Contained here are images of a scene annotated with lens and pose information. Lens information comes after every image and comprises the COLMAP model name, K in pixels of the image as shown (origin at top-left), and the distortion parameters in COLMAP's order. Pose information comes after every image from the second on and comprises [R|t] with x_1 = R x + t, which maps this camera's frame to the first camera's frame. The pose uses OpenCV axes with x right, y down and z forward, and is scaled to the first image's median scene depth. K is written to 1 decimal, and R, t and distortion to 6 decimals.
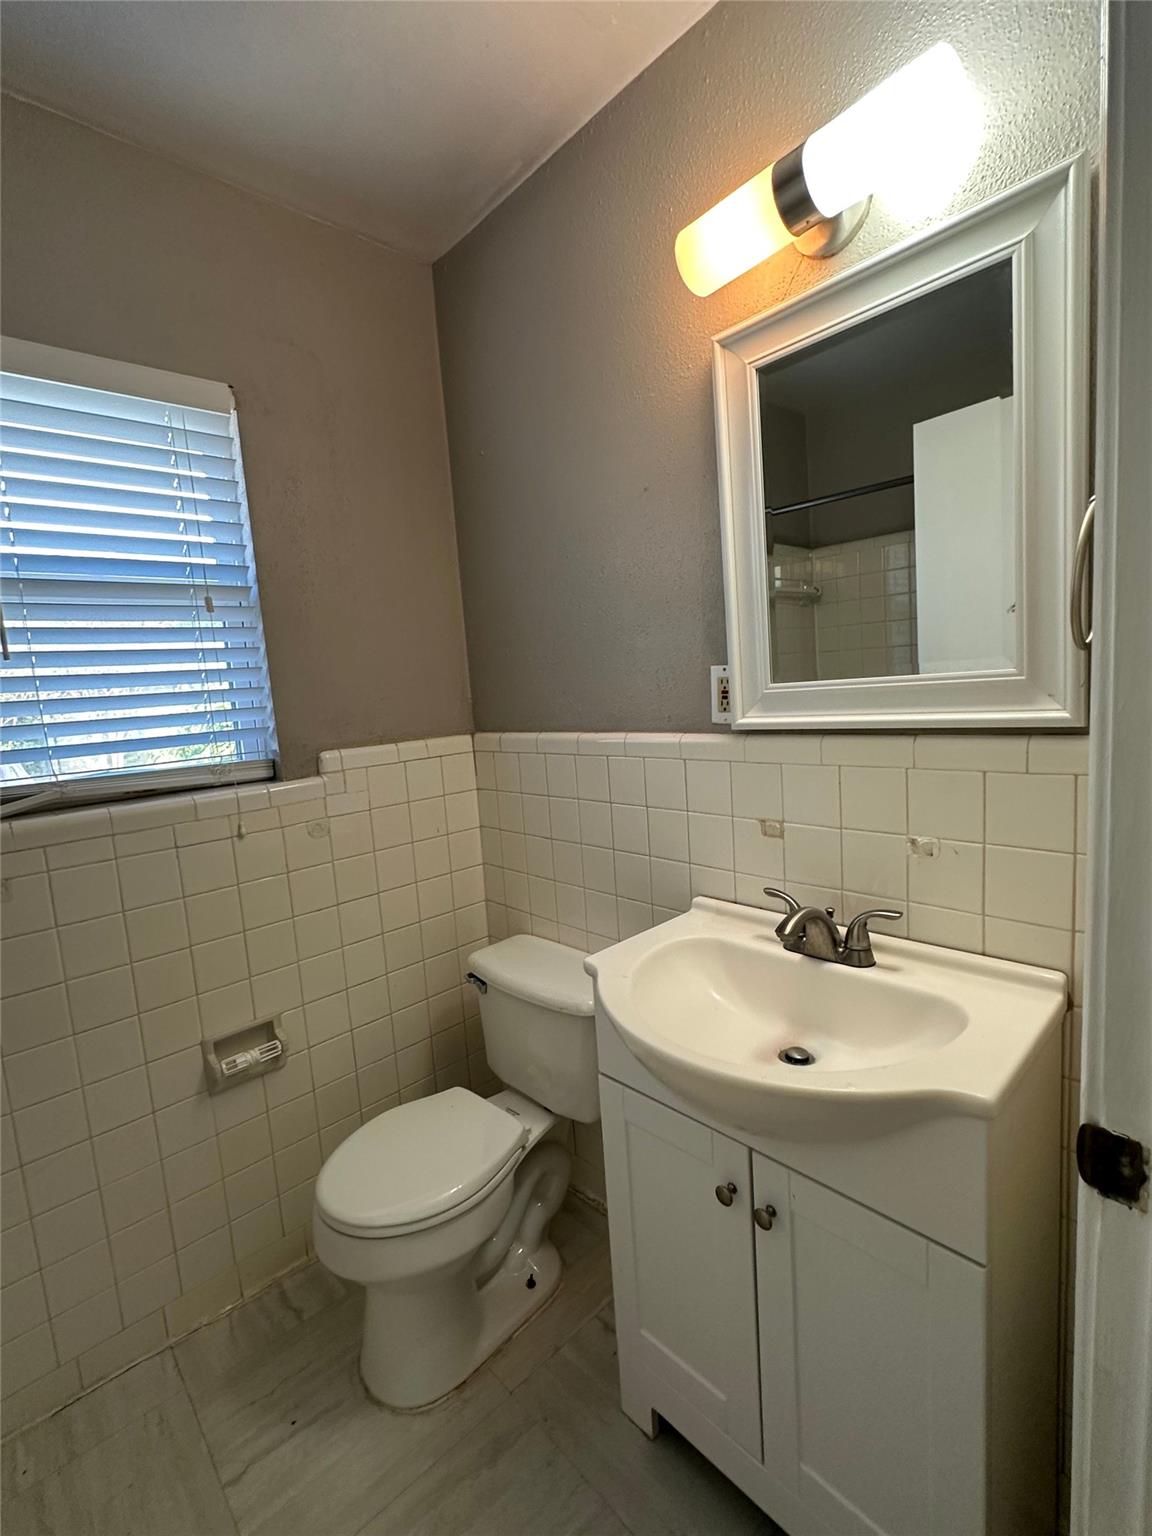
lens RADIAL K [[688.3, 0, 576.0], [0, 688.3, 766.8], [0, 0, 1]] dist [-0.002340, 0.000693]
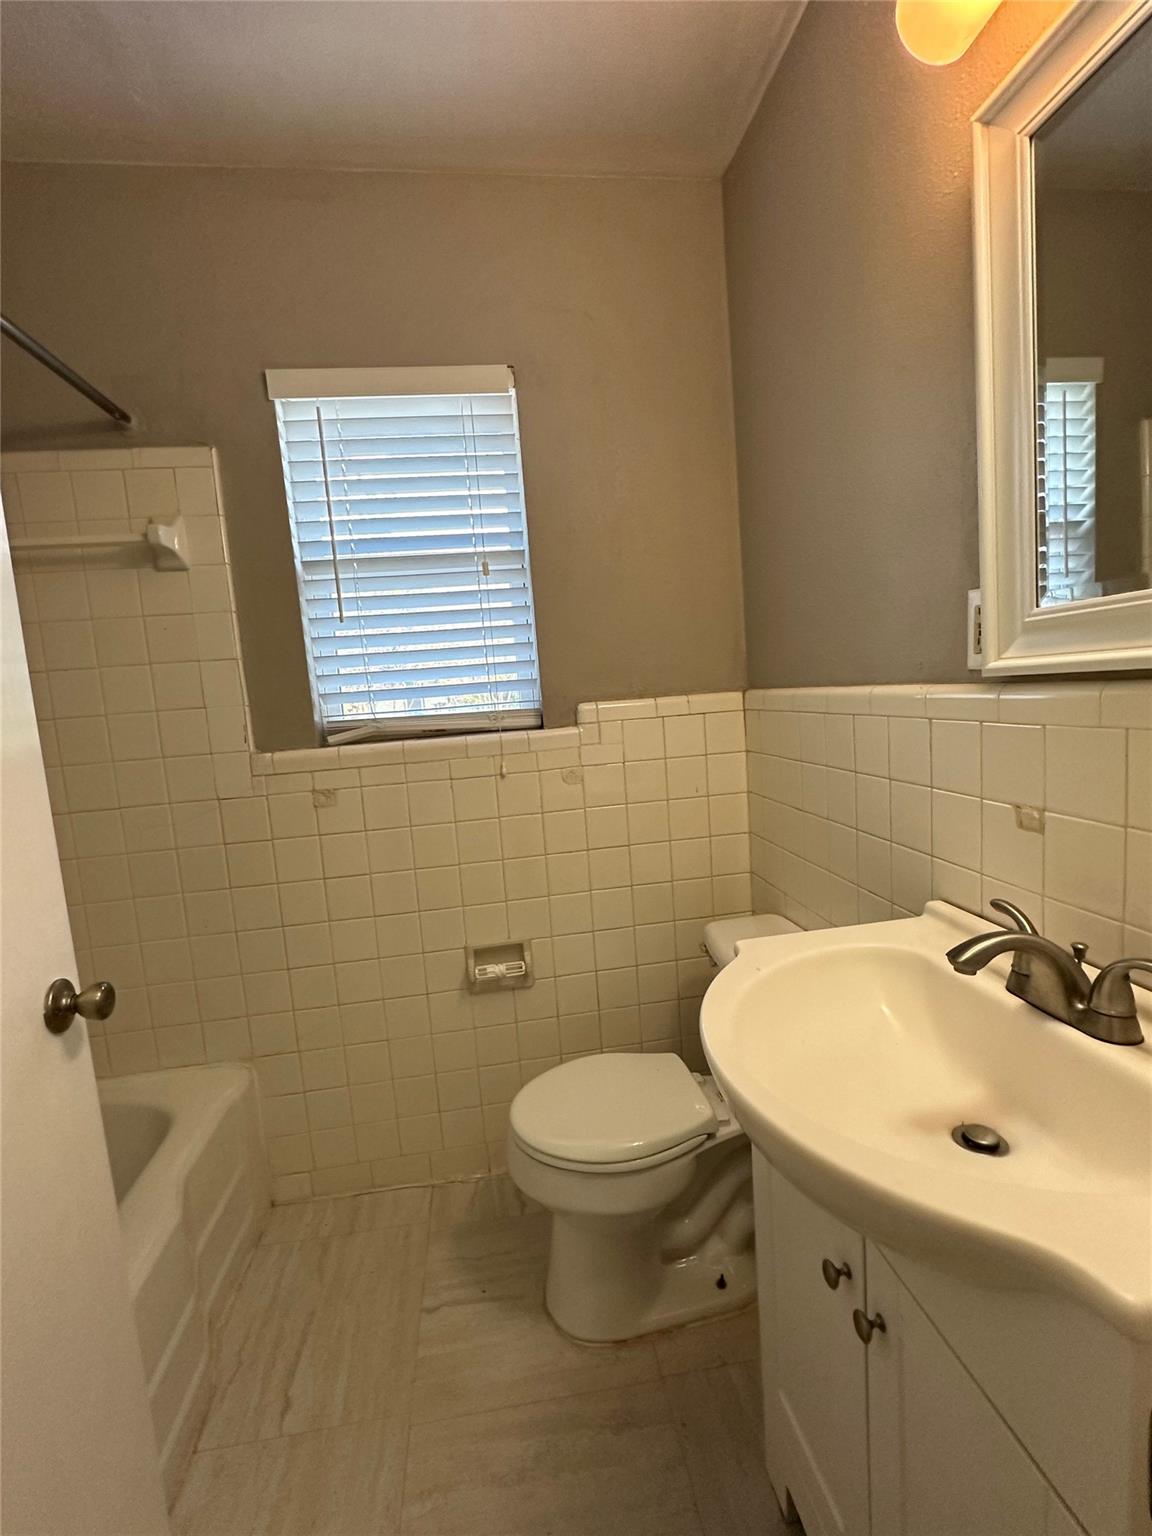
lens RADIAL K [[688.3, 0, 575.6], [0, 688.3, 766.0], [0, 0, 1]] dist [-0.002340, 0.000693]
pose [[0.823035, 0.072850, -0.563300, 0.256470], [-0.051881, 0.997237, 0.053166, 0.020553], [0.565617, -0.014533, 0.824540, 0.146606]]
